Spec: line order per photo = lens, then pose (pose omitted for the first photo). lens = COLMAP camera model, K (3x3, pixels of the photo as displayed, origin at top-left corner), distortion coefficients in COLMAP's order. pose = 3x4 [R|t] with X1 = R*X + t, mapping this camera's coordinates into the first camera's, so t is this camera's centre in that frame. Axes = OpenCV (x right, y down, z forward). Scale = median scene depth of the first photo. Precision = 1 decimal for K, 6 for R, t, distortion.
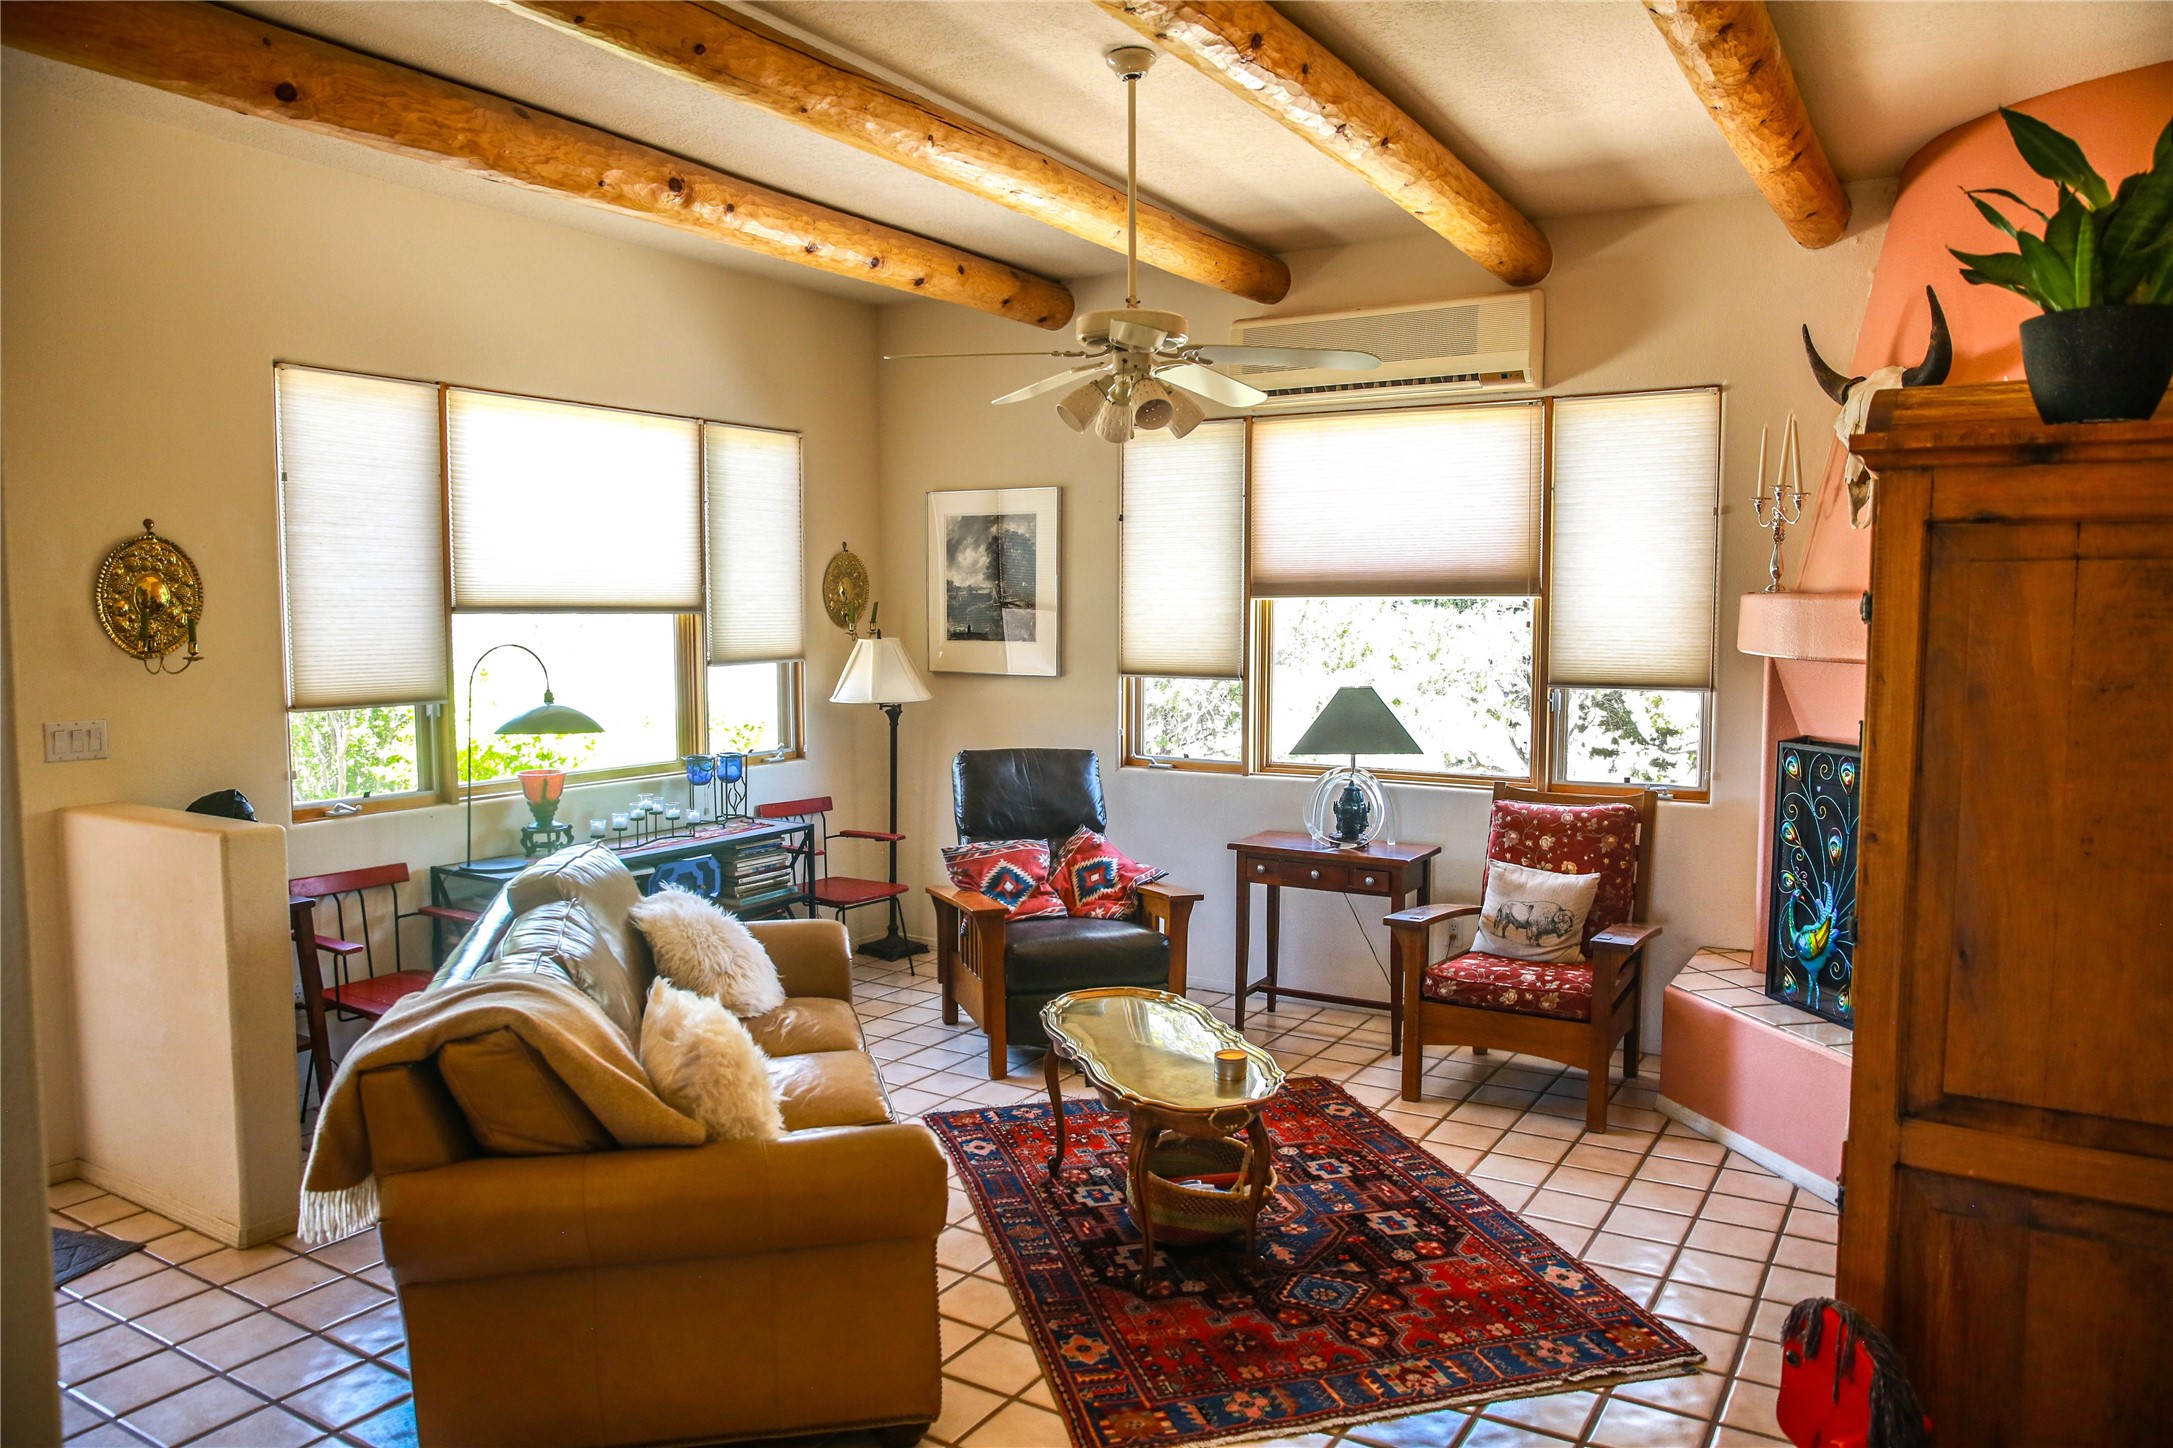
lens RADIAL K [[1458.5, 0, 1086.5], [0, 1458.5, 724.0], [0, 0, 1]] dist [-0.156556, 0.000659]
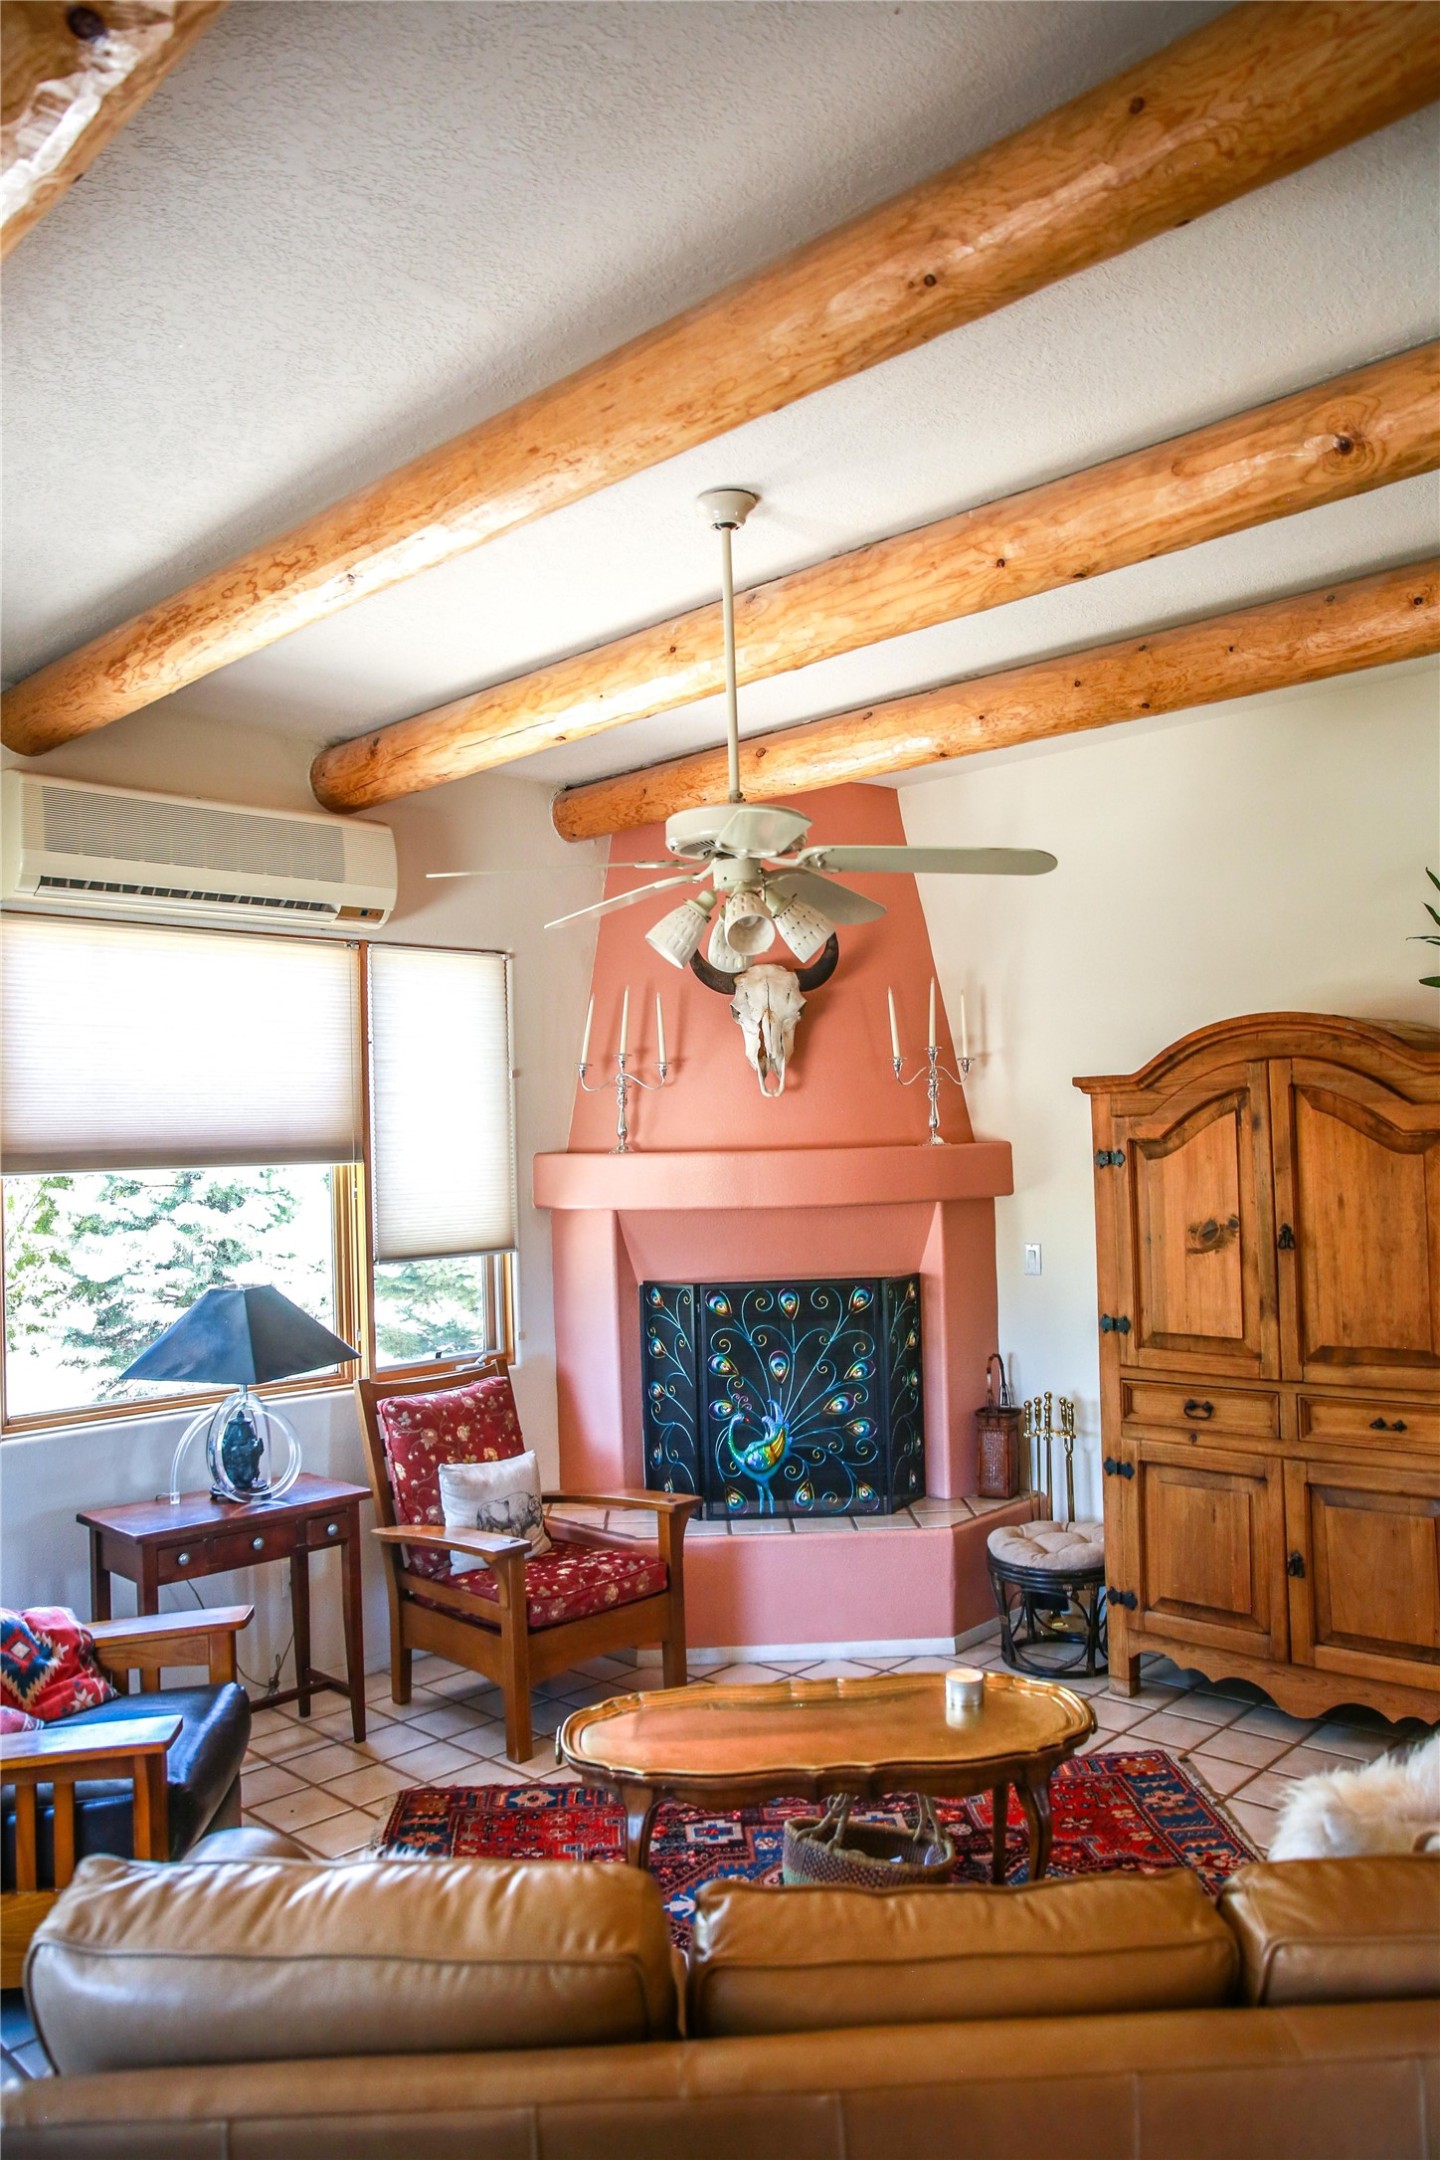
lens RADIAL K [[1488.9, 0, 721.2], [0, 1488.9, 1116.3], [0, 0, 1]] dist [-0.061146, -0.000651]
pose [[0.191940, 0.006848, 0.981383, -0.580234], [0.096107, 0.995038, -0.025740, -0.078573], [-0.976690, 0.099259, 0.190329, 0.651158]]
